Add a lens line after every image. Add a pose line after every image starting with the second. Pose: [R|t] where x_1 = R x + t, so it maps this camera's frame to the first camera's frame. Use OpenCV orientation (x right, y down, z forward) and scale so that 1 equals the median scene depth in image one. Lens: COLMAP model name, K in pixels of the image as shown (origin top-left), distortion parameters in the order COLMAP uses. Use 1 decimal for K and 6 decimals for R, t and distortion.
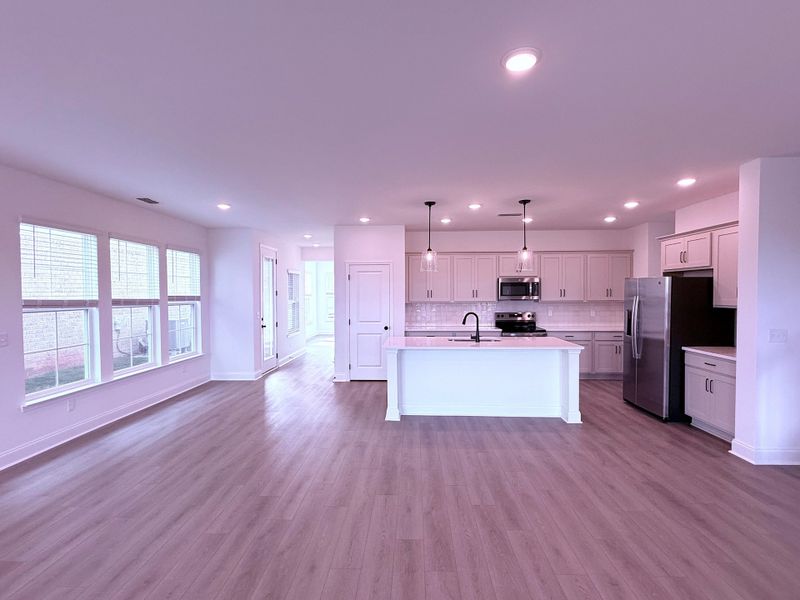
lens RADIAL K [[385.4, 0, 405.2], [0, 385.4, 300.4], [0, 0, 1]] dist [-0.000378, -0.000305]
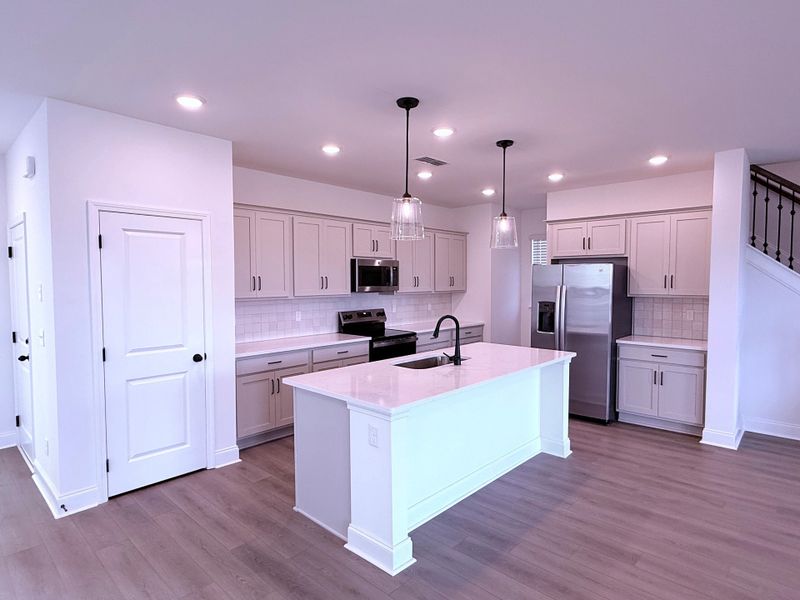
lens RADIAL K [[445.0, 0, 402.7], [0, 445.0, 302.3], [0, 0, 1]] dist [-0.001108, 0.000538]
pose [[0.655848, -0.034600, 0.754100, -0.402049], [0.013497, 0.999327, 0.034113, -0.013147], [-0.754772, -0.012195, 0.655874, 0.653282]]
